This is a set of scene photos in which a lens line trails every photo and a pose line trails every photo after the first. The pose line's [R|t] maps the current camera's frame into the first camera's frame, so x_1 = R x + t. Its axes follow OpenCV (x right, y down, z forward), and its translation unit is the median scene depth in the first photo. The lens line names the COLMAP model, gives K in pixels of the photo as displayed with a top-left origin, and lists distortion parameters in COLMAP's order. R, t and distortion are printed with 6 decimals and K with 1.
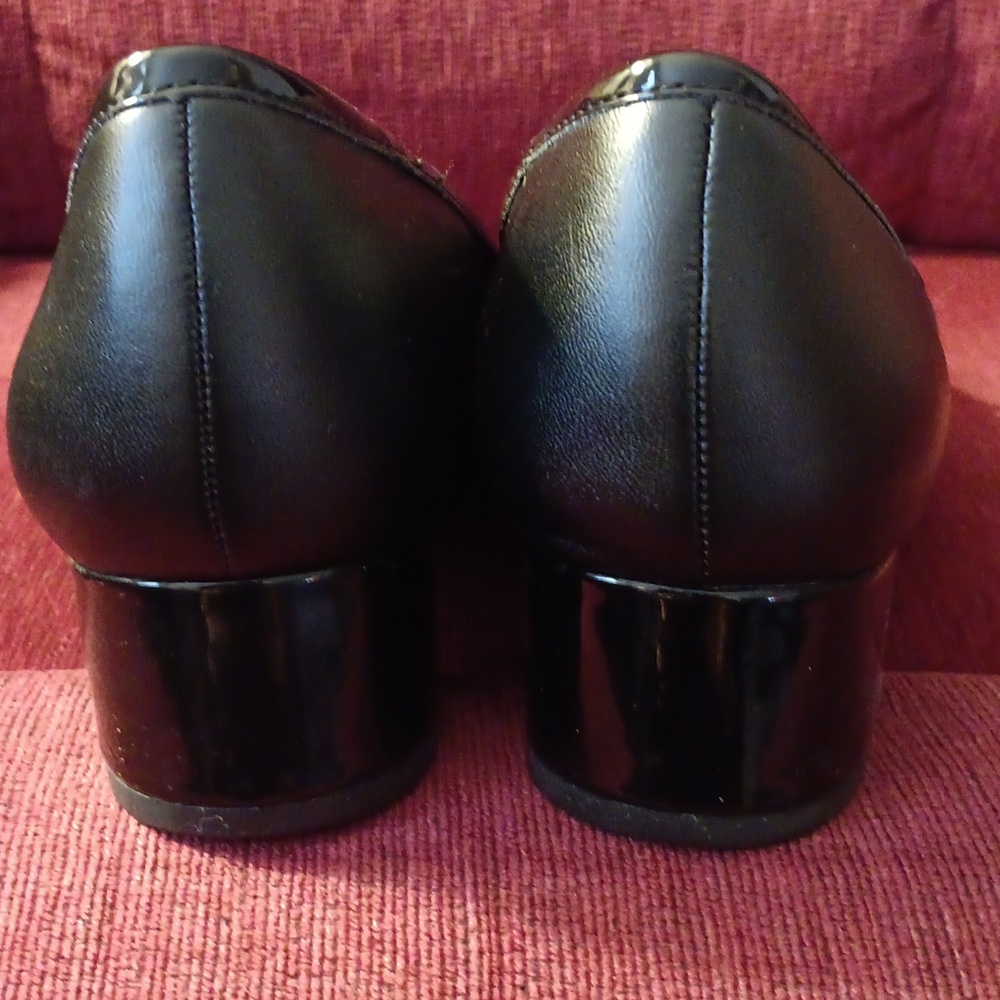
lens RADIAL K [[1622.0, 0, 500.0], [0, 1622.0, 500.0], [0, 0, 1]] dist [-0.074391, 0.256143]
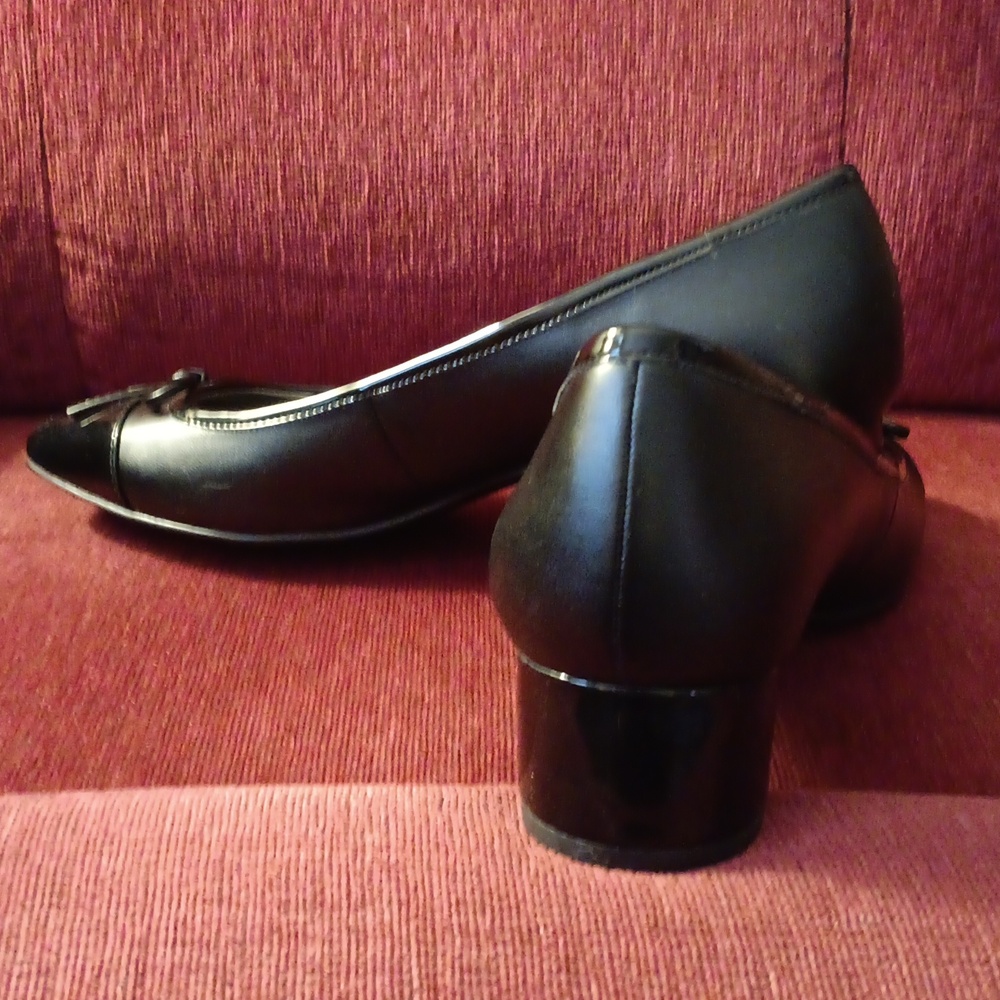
lens RADIAL K [[1520.4, 0, 494.7], [0, 1520.4, 500.0], [0, 0, 1]] dist [0.020514, -0.051108]
pose [[0.999848, -0.003432, 0.017067, 0.026923], [0.004671, 0.997314, -0.073095, -0.042111], [-0.016770, 0.073163, 0.997179, -0.269282]]
